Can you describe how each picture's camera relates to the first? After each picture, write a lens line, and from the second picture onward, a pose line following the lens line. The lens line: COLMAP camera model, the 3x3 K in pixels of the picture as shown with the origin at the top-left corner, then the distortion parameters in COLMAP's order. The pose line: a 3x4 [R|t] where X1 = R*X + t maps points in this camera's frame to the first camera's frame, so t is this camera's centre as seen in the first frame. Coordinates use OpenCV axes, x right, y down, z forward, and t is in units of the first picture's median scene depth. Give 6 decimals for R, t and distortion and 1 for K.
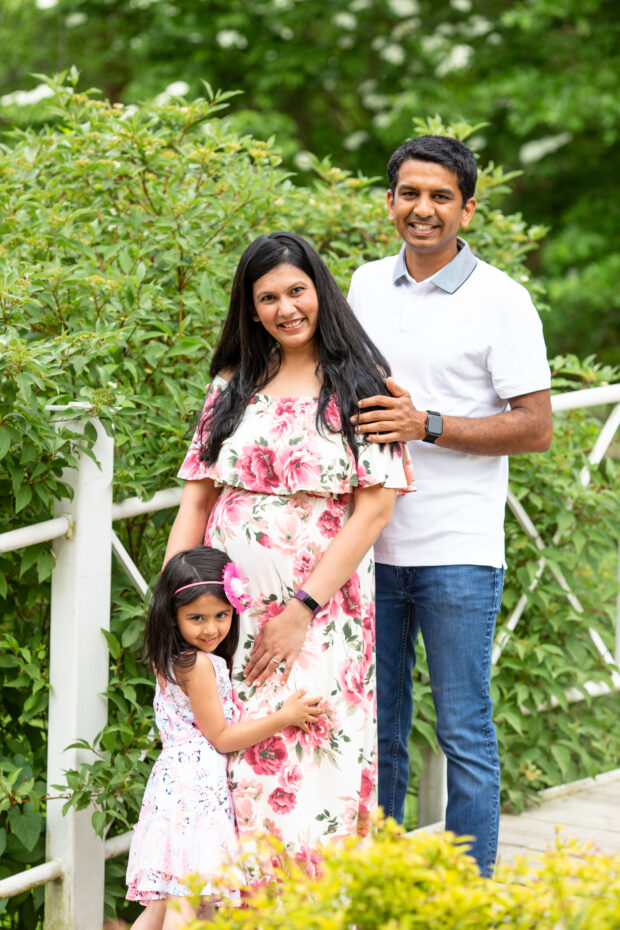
lens RADIAL K [[3683.1, 0, 308.3], [0, 3683.1, 465.1], [0, 0, 1]] dist [-0.359327, 0.000000]
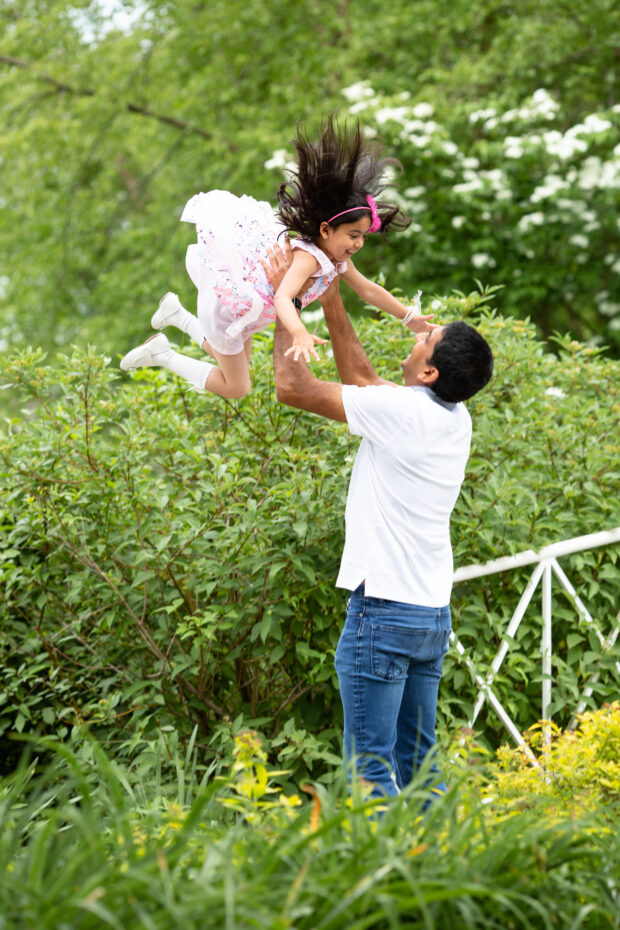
lens RADIAL K [[3683.1, 0, 311.0], [0, 3683.1, 465.2], [0, 0, 1]] dist [-0.359327, 0.000000]
pose [[0.996720, -0.045973, -0.066594, -0.001336], [0.041592, 0.996970, -0.065730, 0.049061], [0.069414, 0.062745, 0.995613, -0.347677]]
